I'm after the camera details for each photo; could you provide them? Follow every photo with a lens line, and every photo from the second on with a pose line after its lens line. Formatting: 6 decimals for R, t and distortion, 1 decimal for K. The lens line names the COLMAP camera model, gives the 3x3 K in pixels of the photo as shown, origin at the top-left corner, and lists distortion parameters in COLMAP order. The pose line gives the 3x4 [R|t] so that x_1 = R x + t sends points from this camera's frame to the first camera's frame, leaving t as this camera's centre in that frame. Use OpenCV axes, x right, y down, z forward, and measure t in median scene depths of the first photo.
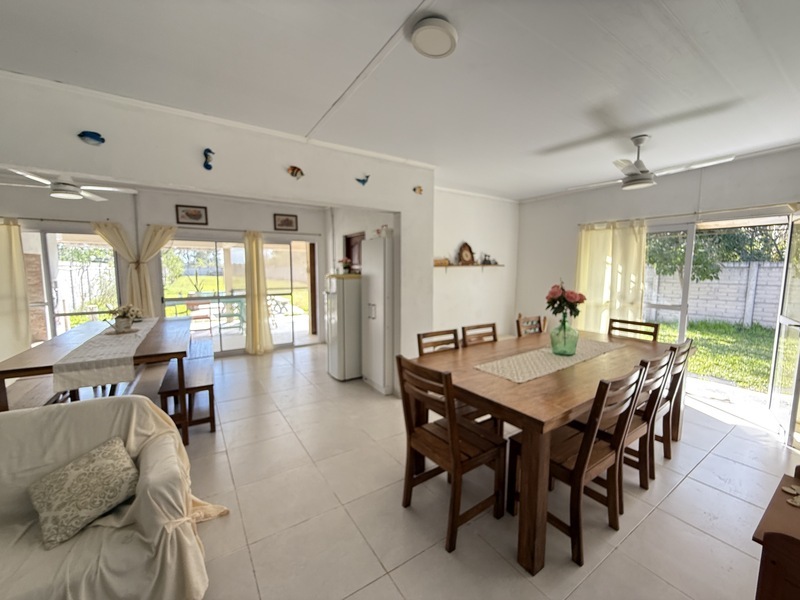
lens RADIAL K [[318.7, 0, 398.9], [0, 318.7, 298.5], [0, 0, 1]] dist [-0.000277, -0.000223]
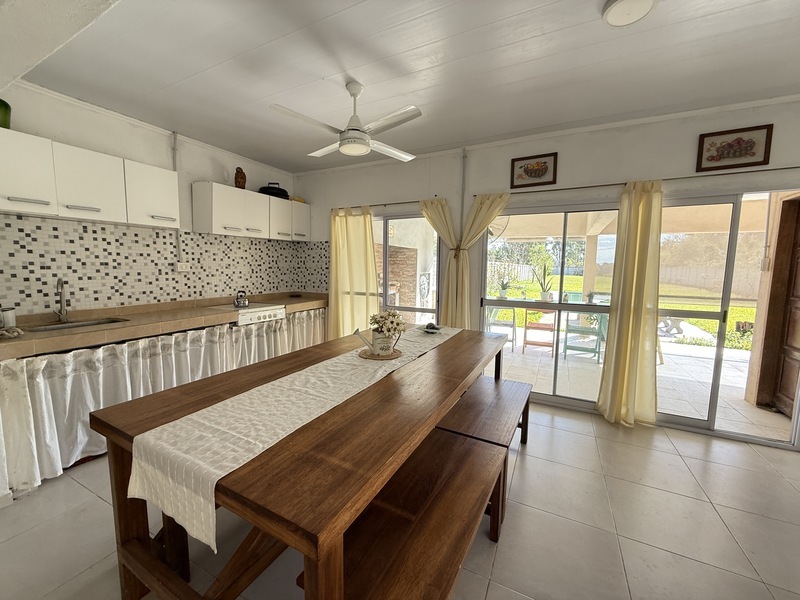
lens RADIAL K [[318.7, 0, 398.9], [0, 318.7, 298.5], [0, 0, 1]] dist [-0.000277, -0.000223]
pose [[0.494802, 0.094360, -0.863868, -0.198845], [-0.091964, 0.994191, 0.055921, -0.023331], [0.864126, 0.051775, 0.500605, 0.433181]]
